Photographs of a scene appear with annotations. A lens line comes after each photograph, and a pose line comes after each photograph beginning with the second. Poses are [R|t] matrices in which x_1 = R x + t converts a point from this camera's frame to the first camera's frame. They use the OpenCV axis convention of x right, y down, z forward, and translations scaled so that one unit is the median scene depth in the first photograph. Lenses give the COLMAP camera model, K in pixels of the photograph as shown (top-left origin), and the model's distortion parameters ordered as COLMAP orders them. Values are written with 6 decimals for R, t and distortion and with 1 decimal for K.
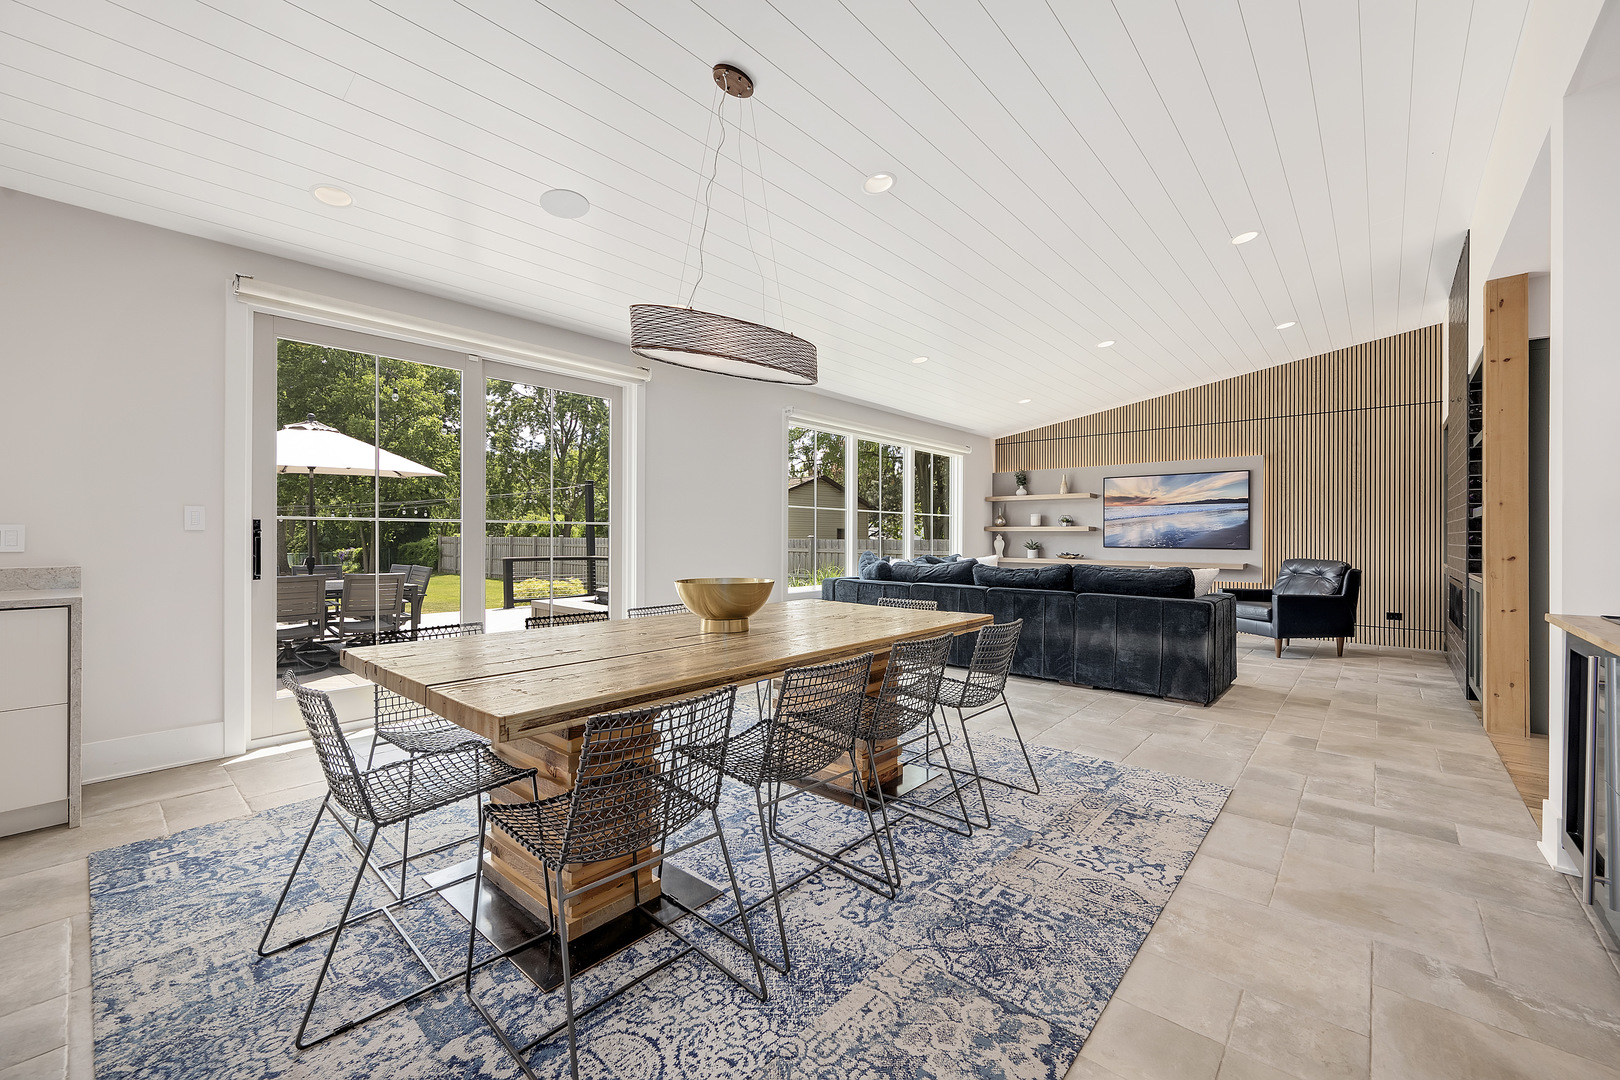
lens RADIAL K [[651.7, 0, 815.2], [0, 651.7, 536.4], [0, 0, 1]] dist [0.002036, 0.000799]
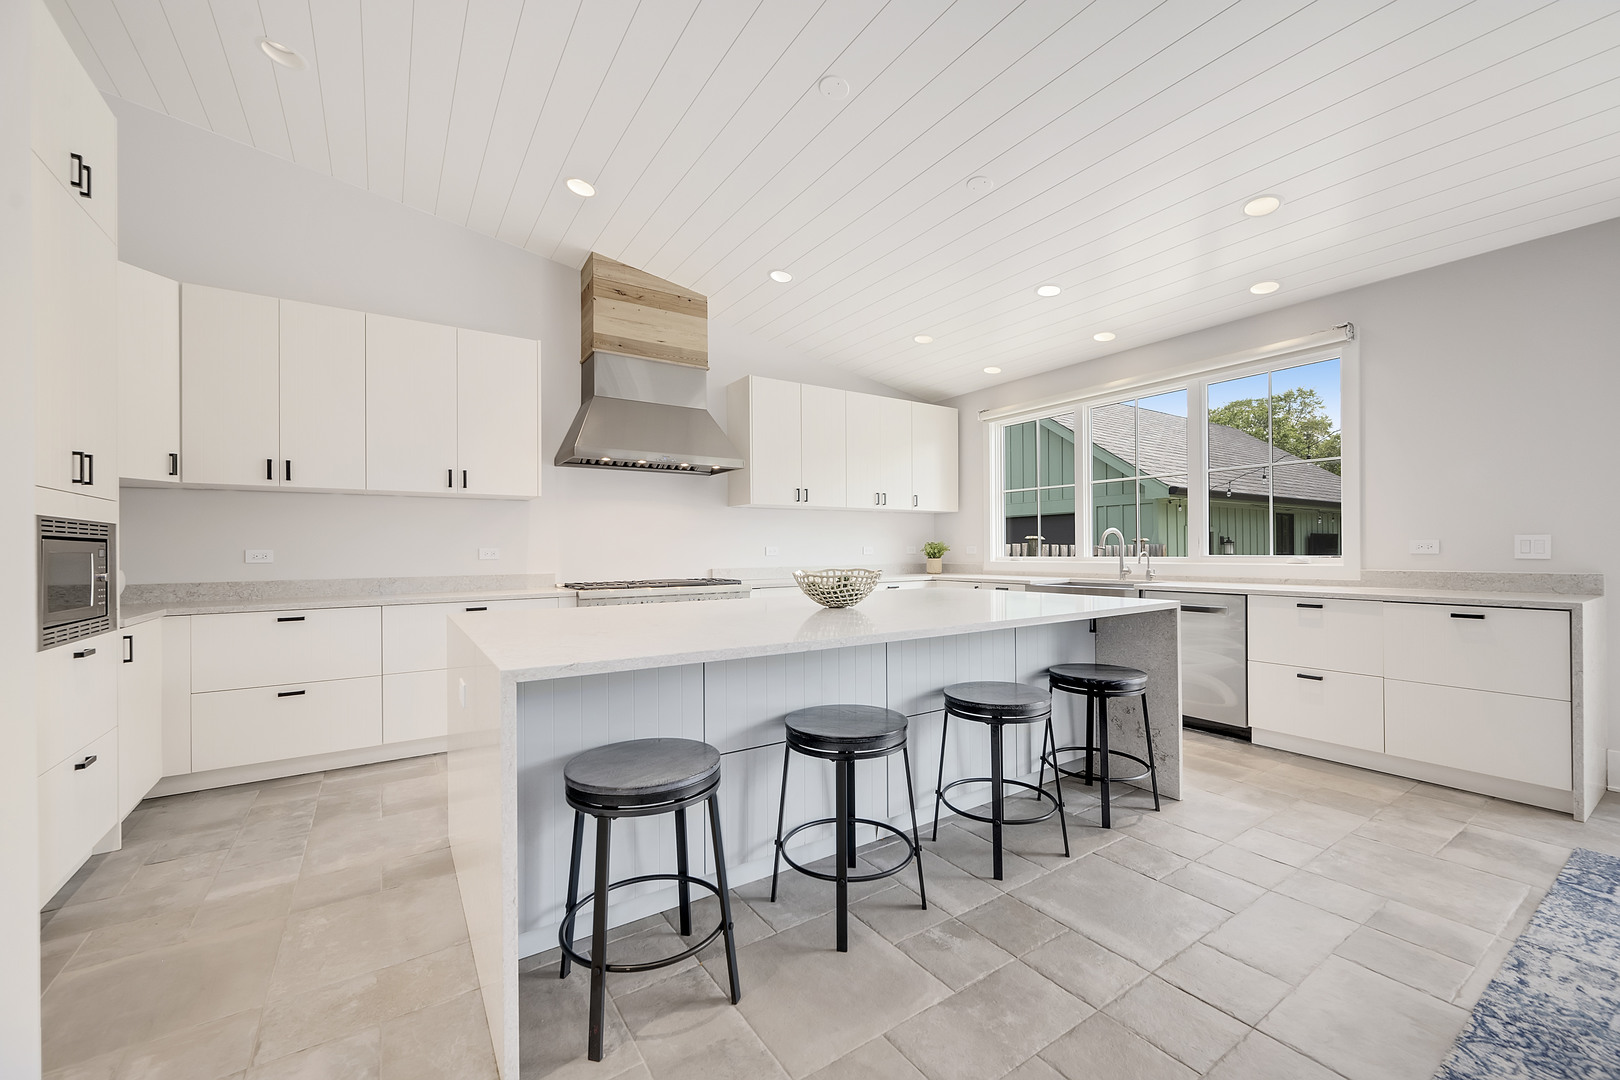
lens RADIAL K [[646.5, 0, 817.3], [0, 646.5, 541.4], [0, 0, 1]] dist [0.000018, 0.000154]
pose [[-0.252947, -0.011903, -0.967407, 0.213414], [0.004560, 0.999899, -0.013495, 0.003527], [0.967469, -0.007825, -0.252867, 0.093069]]
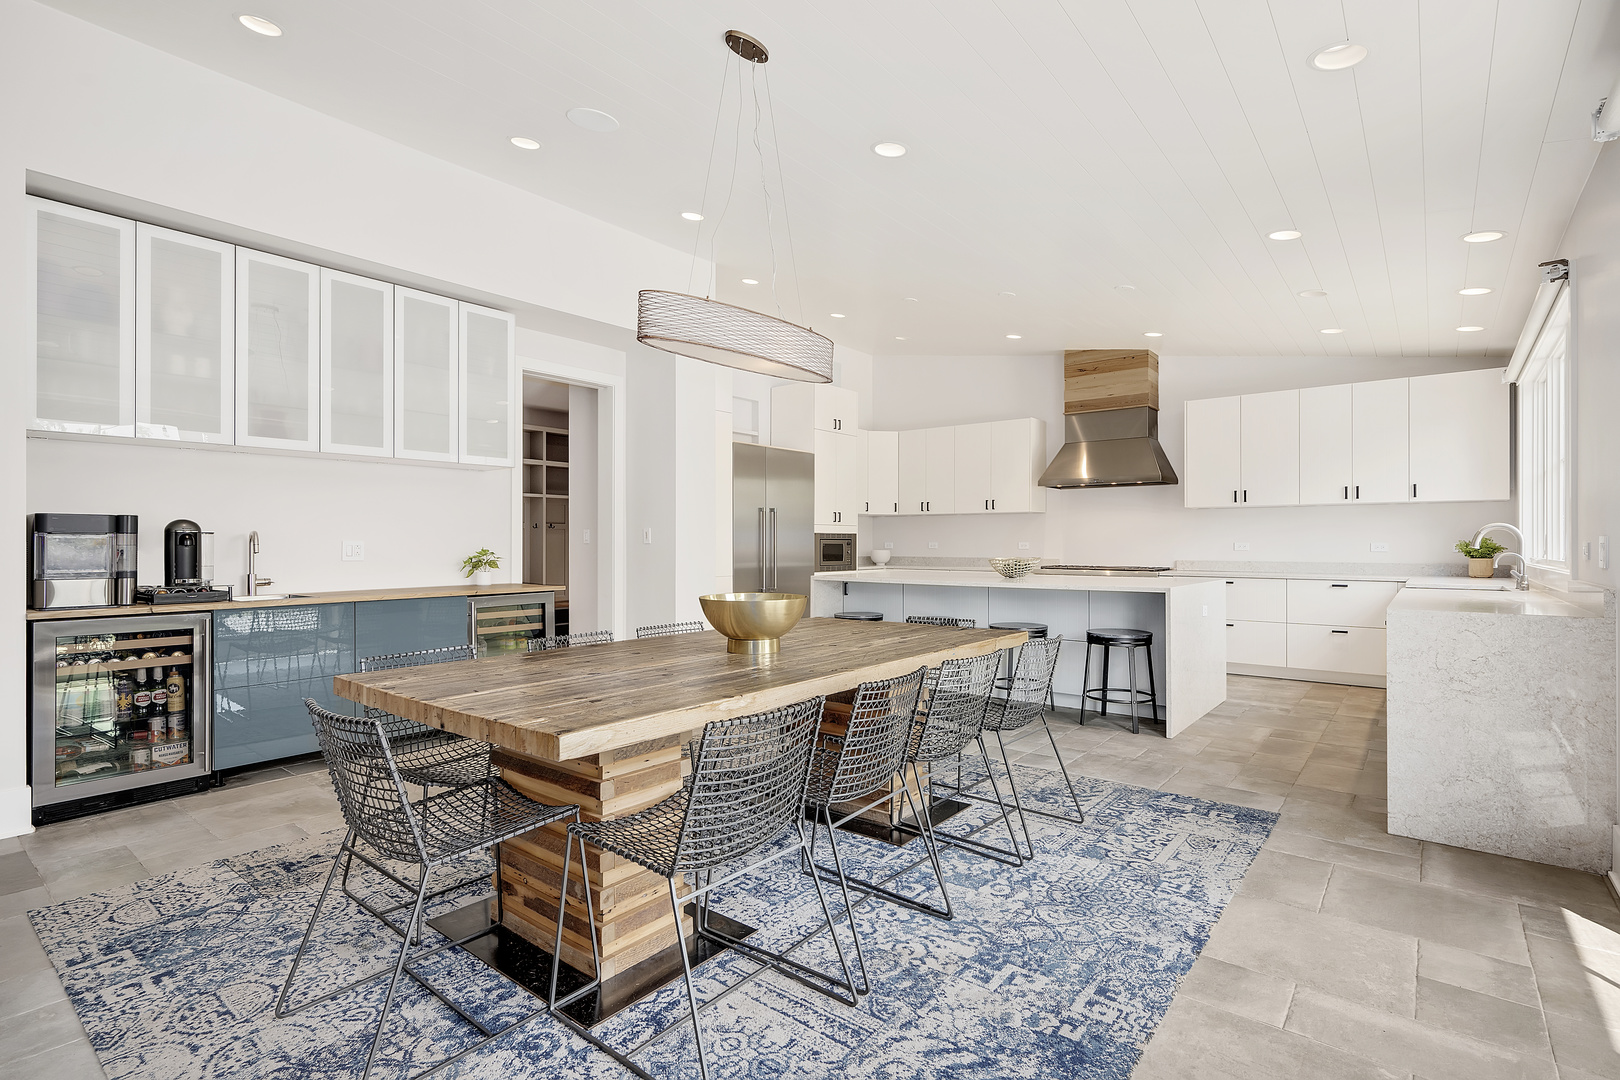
lens RADIAL K [[775.3, 0, 810.0], [0, 775.3, 540.0], [0, 0, 1]] dist [0.000670, -0.000525]
pose [[-0.999673, -0.002437, -0.025436, -0.226637], [-0.002407, 0.999996, -0.001199, -0.011970], [0.025439, -0.001137, -0.999676, 2.517163]]
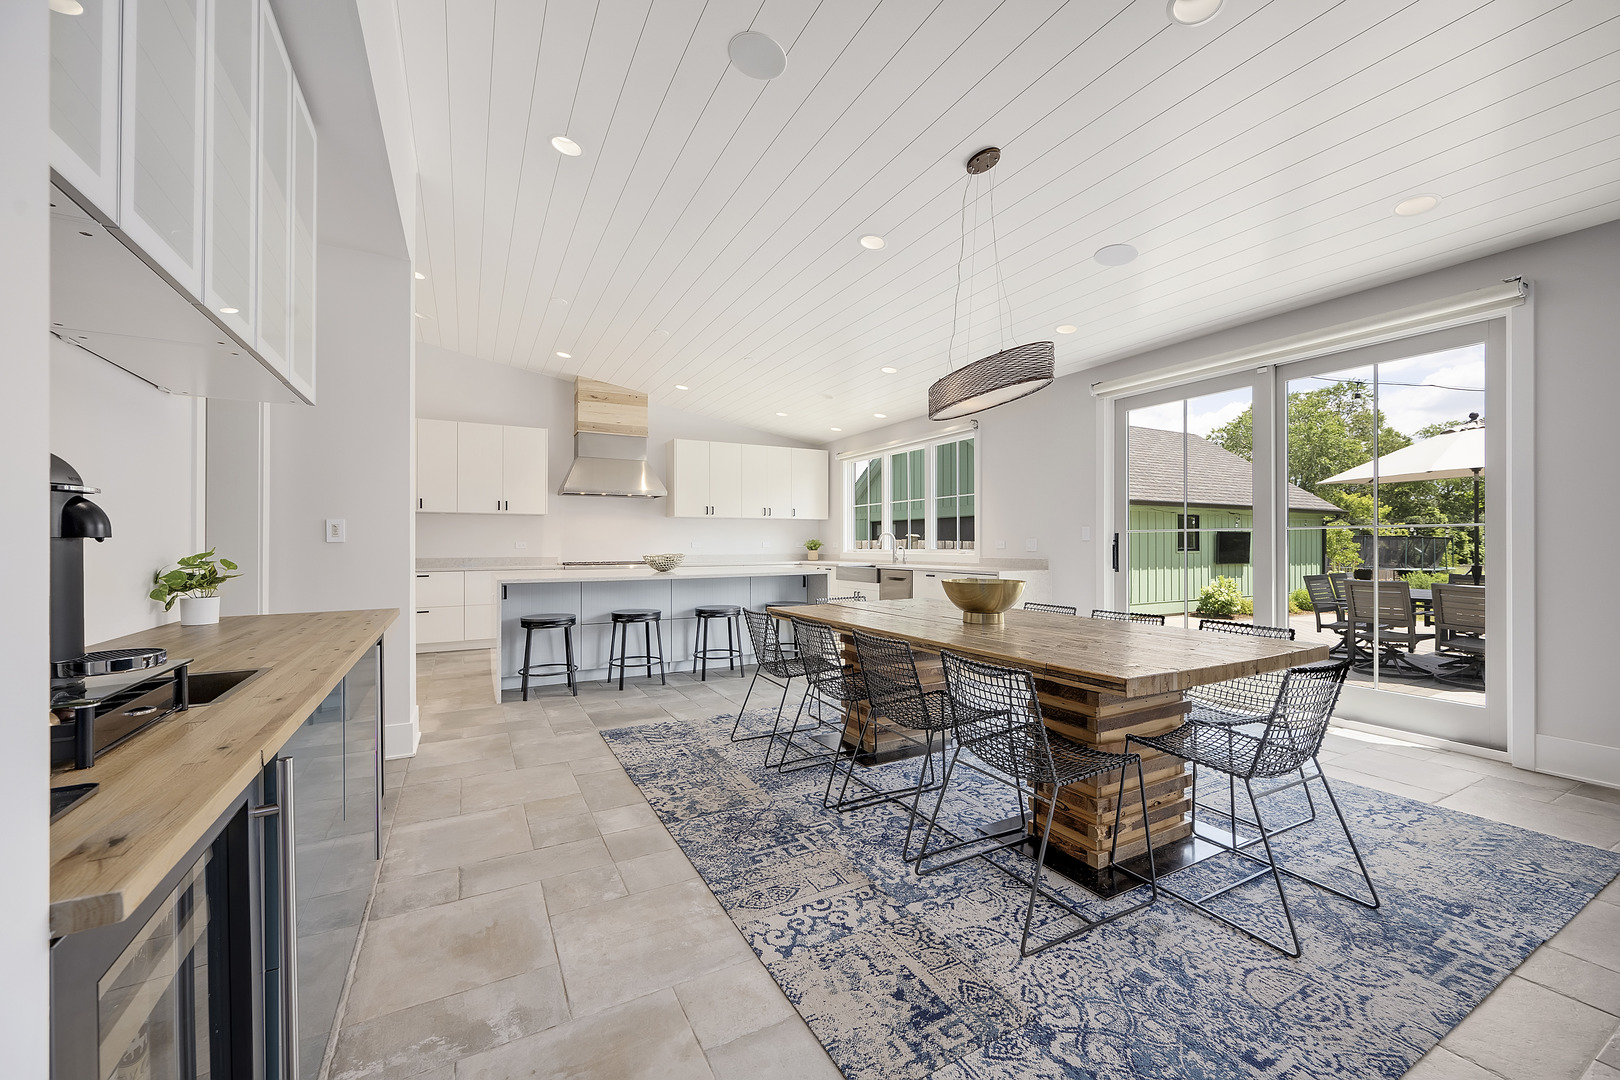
lens RADIAL K [[646.5, 0, 817.3], [0, 646.5, 541.4], [0, 0, 1]] dist [0.000018, 0.000154]
pose [[-0.346437, -0.004051, -0.938065, 1.308940], [-0.001166, 0.999992, -0.003888, 0.001080], [0.938073, -0.000253, -0.346439, 1.358053]]
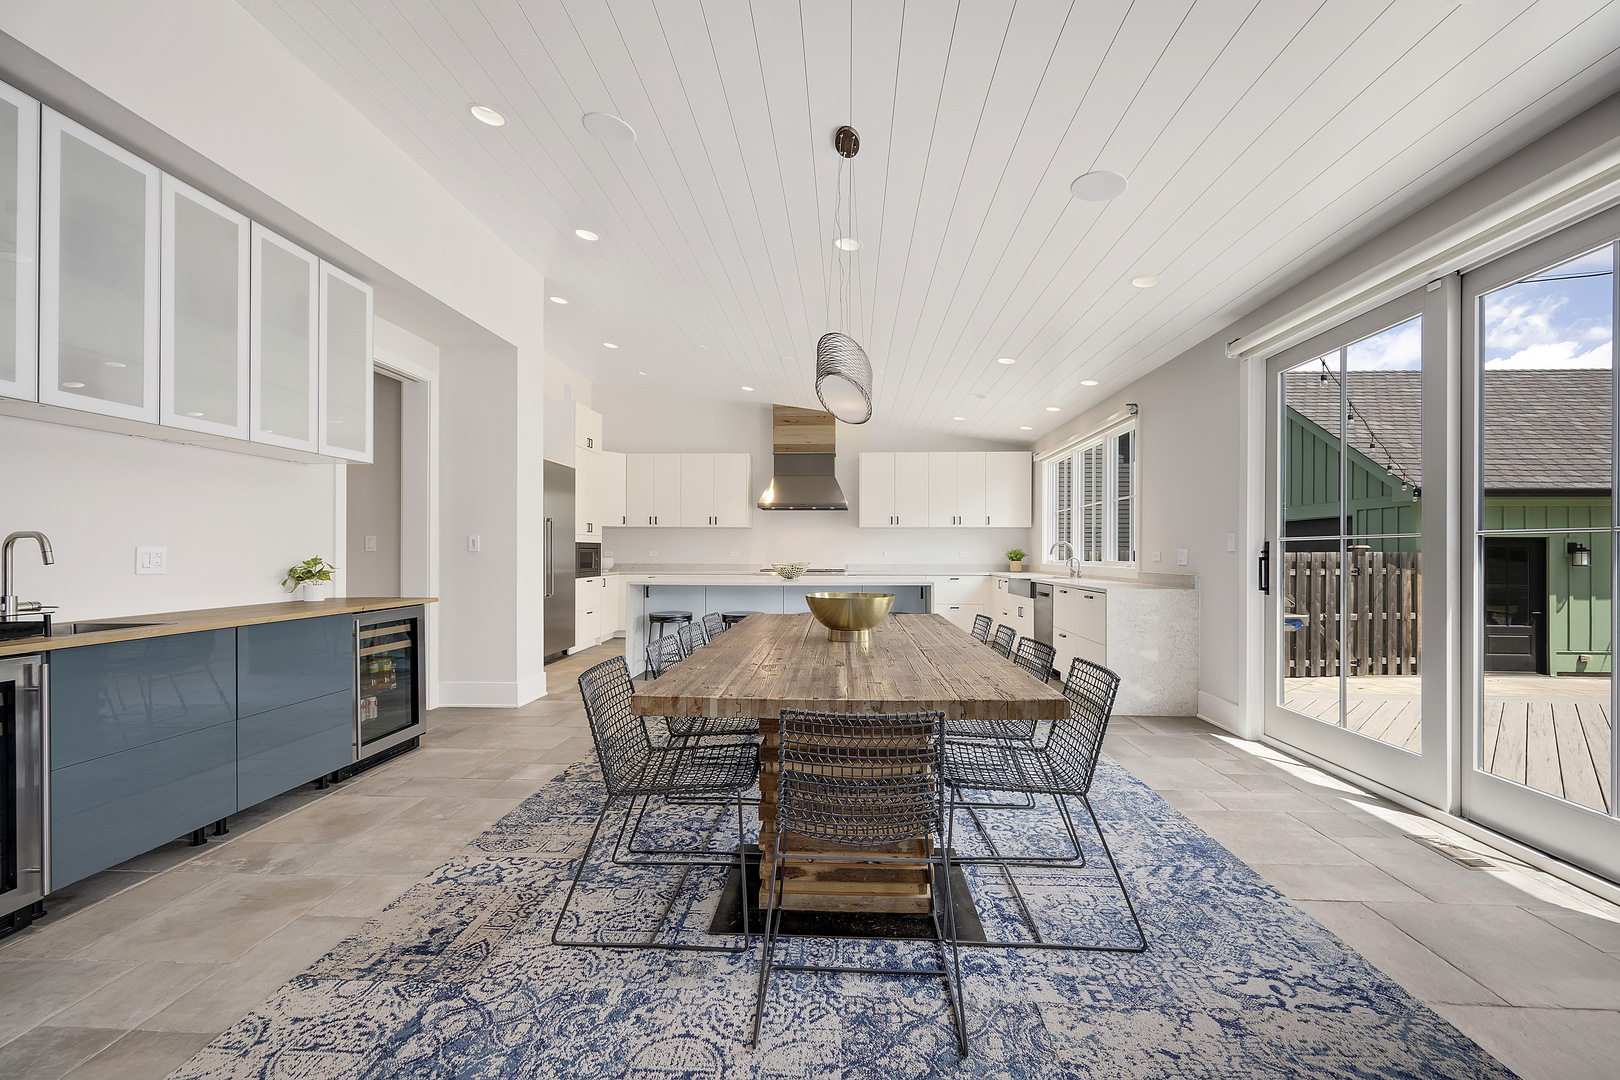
lens RADIAL K [[650.4, 0, 814.8], [0, 650.4, 550.3], [0, 0, 1]] dist [0.000805, 0.000069]
pose [[-0.791033, -0.005468, -0.611749, 0.711661], [-0.005099, 0.999984, -0.002345, -0.006039], [0.611752, 0.001264, -0.791049, 2.222774]]
